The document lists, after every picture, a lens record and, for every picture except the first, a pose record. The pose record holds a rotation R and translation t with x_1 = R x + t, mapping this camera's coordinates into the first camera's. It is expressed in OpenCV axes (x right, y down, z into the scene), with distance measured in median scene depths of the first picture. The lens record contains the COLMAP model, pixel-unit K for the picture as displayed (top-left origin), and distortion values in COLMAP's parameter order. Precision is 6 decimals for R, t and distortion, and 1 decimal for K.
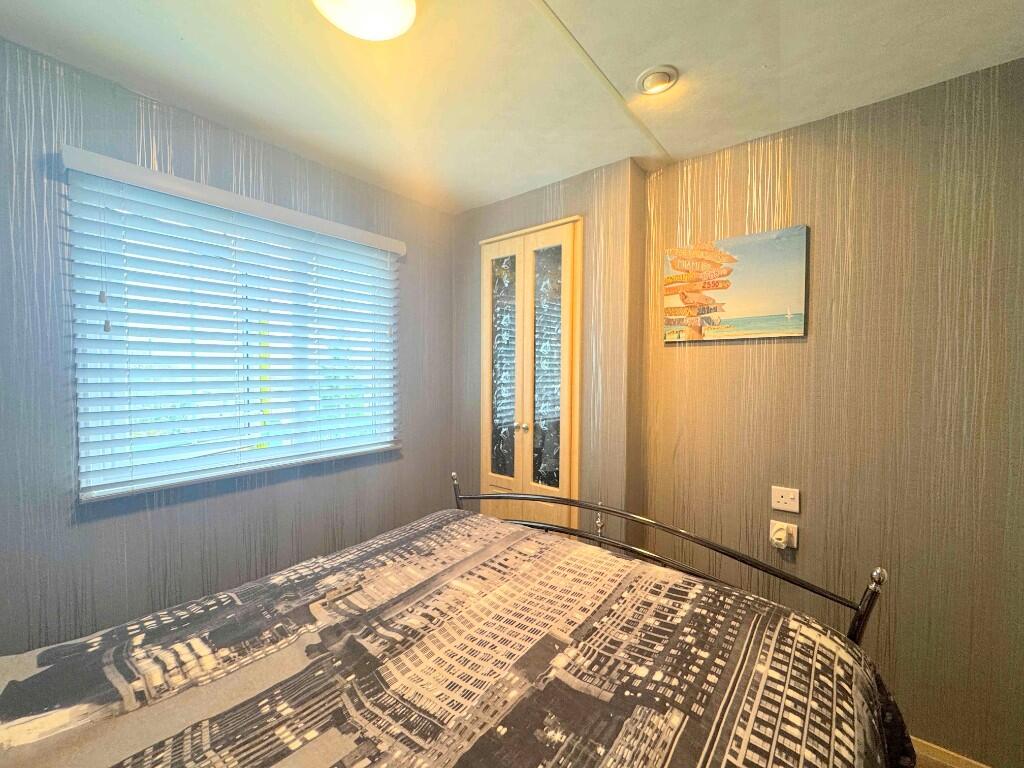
lens RADIAL K [[408.8, 0, 509.3], [0, 408.8, 383.6], [0, 0, 1]] dist [-0.002135, -0.000620]
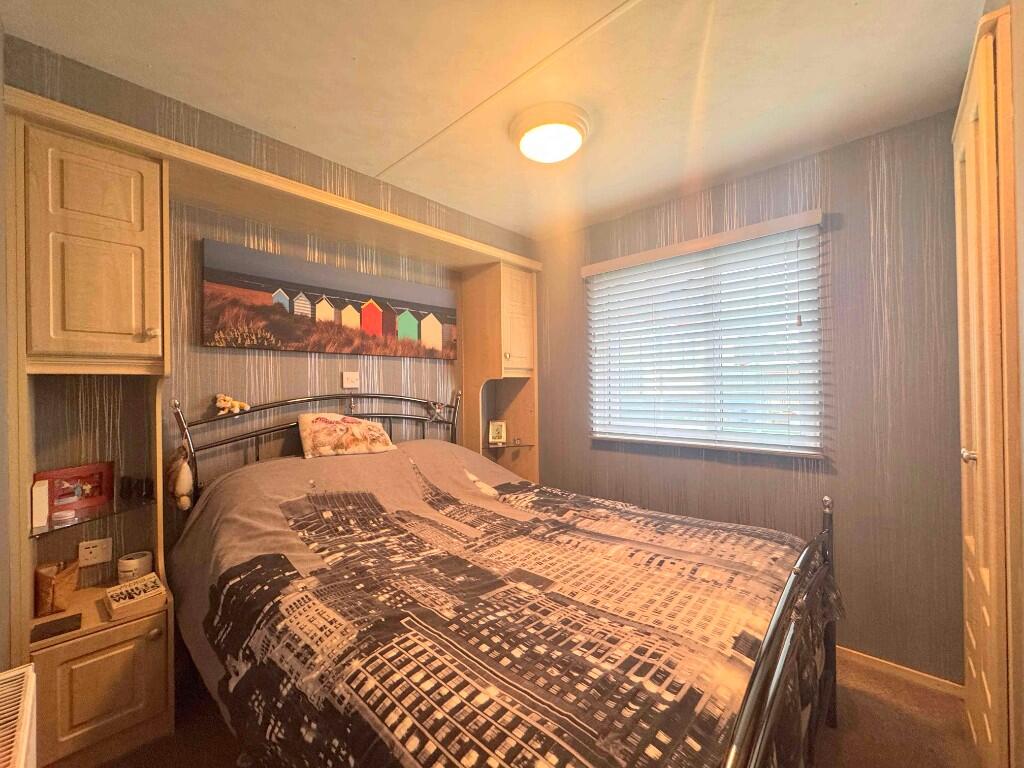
lens RADIAL K [[408.8, 0, 509.3], [0, 408.8, 383.6], [0, 0, 1]] dist [-0.002135, -0.000620]
pose [[-0.068144, -0.007201, -0.997650, 1.309836], [-0.016863, 0.999839, -0.006065, 0.054474], [0.997533, 0.016410, -0.068254, 0.965302]]
